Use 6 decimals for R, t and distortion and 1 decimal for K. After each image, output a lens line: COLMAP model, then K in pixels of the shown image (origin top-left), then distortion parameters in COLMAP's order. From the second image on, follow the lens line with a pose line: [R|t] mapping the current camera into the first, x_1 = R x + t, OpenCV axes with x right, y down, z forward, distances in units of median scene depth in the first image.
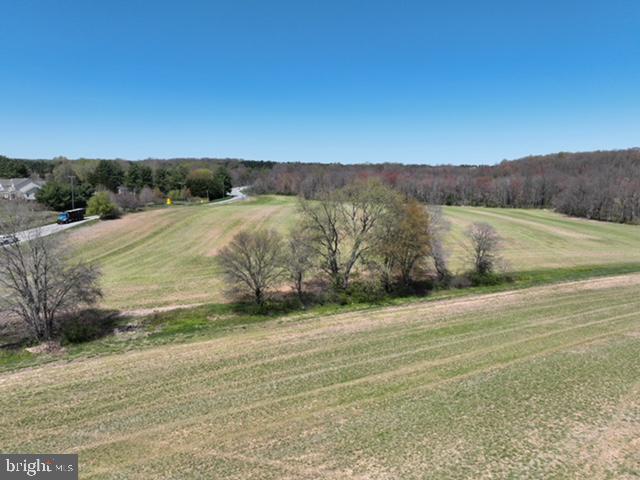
lens RADIAL K [[449.8, 0, 321.6], [0, 449.8, 238.3], [0, 0, 1]] dist [-0.004612, 0.023956]
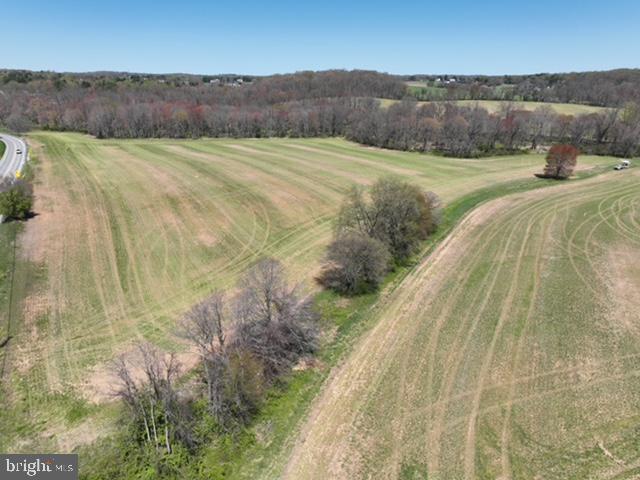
lens RADIAL K [[449.8, 0, 325.9], [0, 449.8, 241.8], [0, 0, 1]] dist [-0.004612, 0.023956]
pose [[0.838272, -0.182263, 0.513887, -1.085330], [0.076255, 0.972402, 0.220496, -0.349459], [-0.539893, -0.145649, 0.829037, -0.041515]]
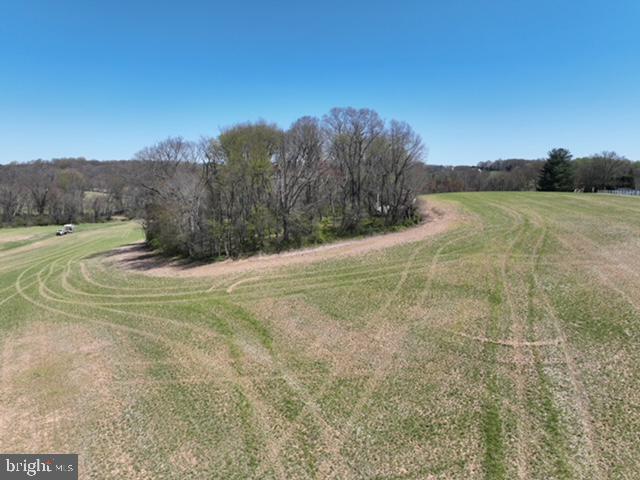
lens RADIAL K [[449.8, 0, 319.4], [0, 449.8, 237.3], [0, 0, 1]] dist [-0.004612, 0.023956]
pose [[-0.054639, -0.135105, 0.989324, 0.015726], [0.143933, 0.979390, 0.141698, -0.038544], [-0.988078, 0.150139, -0.034067, 0.251097]]
